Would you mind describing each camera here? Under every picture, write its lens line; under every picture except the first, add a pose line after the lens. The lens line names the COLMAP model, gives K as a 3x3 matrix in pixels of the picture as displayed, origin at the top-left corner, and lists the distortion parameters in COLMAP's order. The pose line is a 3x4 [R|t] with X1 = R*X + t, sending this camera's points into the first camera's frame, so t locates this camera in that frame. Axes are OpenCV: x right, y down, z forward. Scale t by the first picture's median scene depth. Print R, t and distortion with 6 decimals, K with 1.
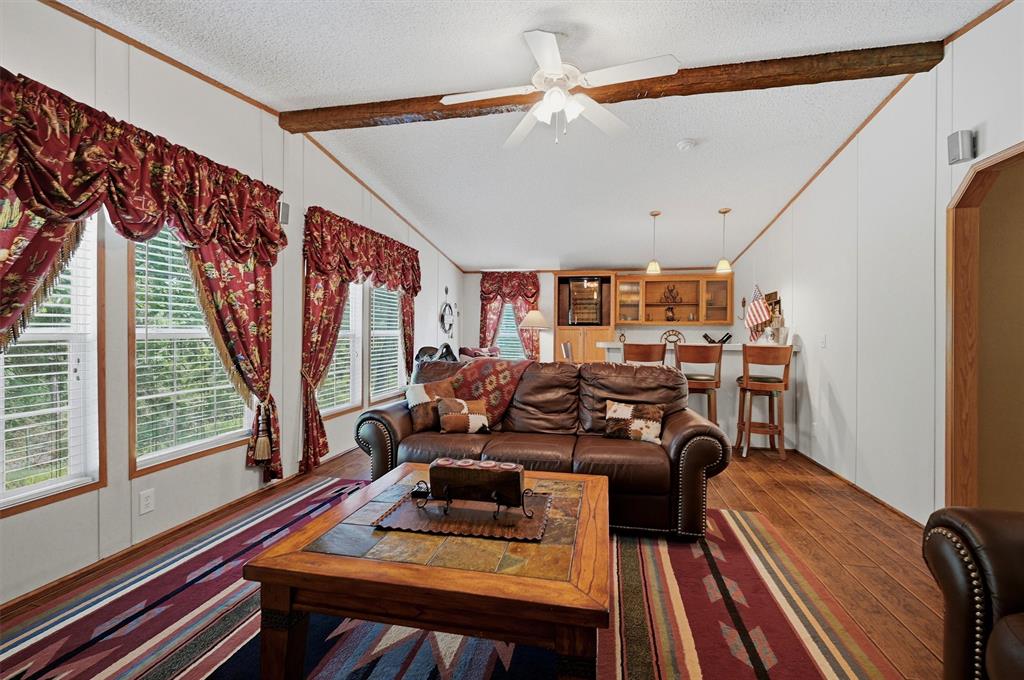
lens RADIAL K [[437.2, 0, 512.0], [0, 437.2, 340.0], [0, 0, 1]] dist [-0.001033, -0.000137]
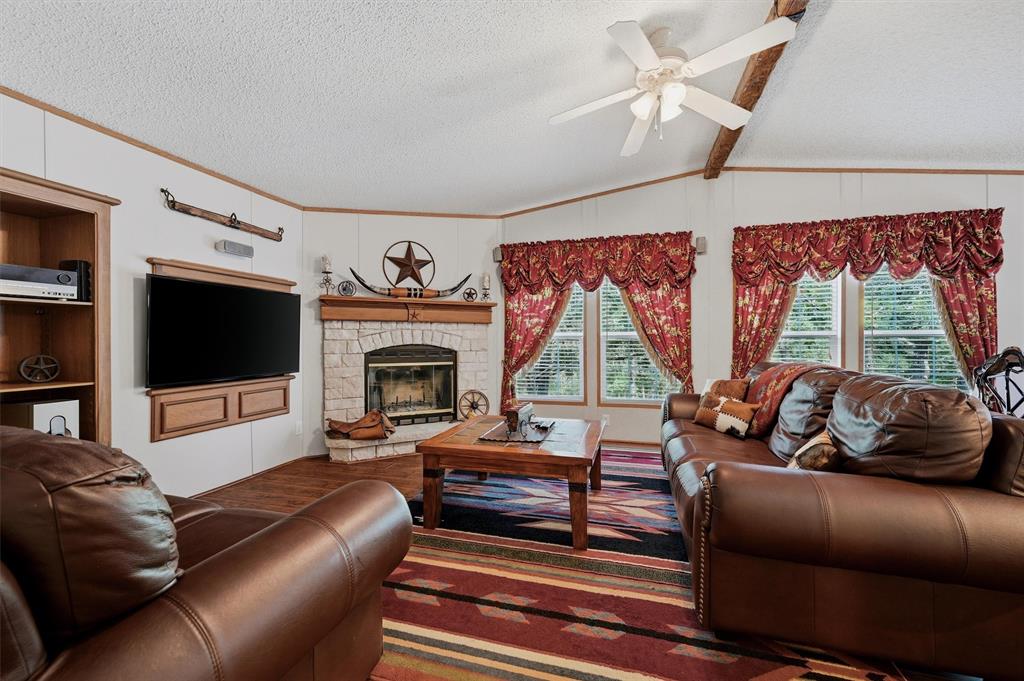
lens RADIAL K [[404.9, 0, 515.5], [0, 404.9, 340.8], [0, 0, 1]] dist [0.001058, 0.000445]
pose [[-0.064449, 0.001368, -0.997920, 0.858168], [-0.011964, 0.999926, 0.002143, 0.009080], [0.997849, 0.012077, -0.064428, 0.590744]]
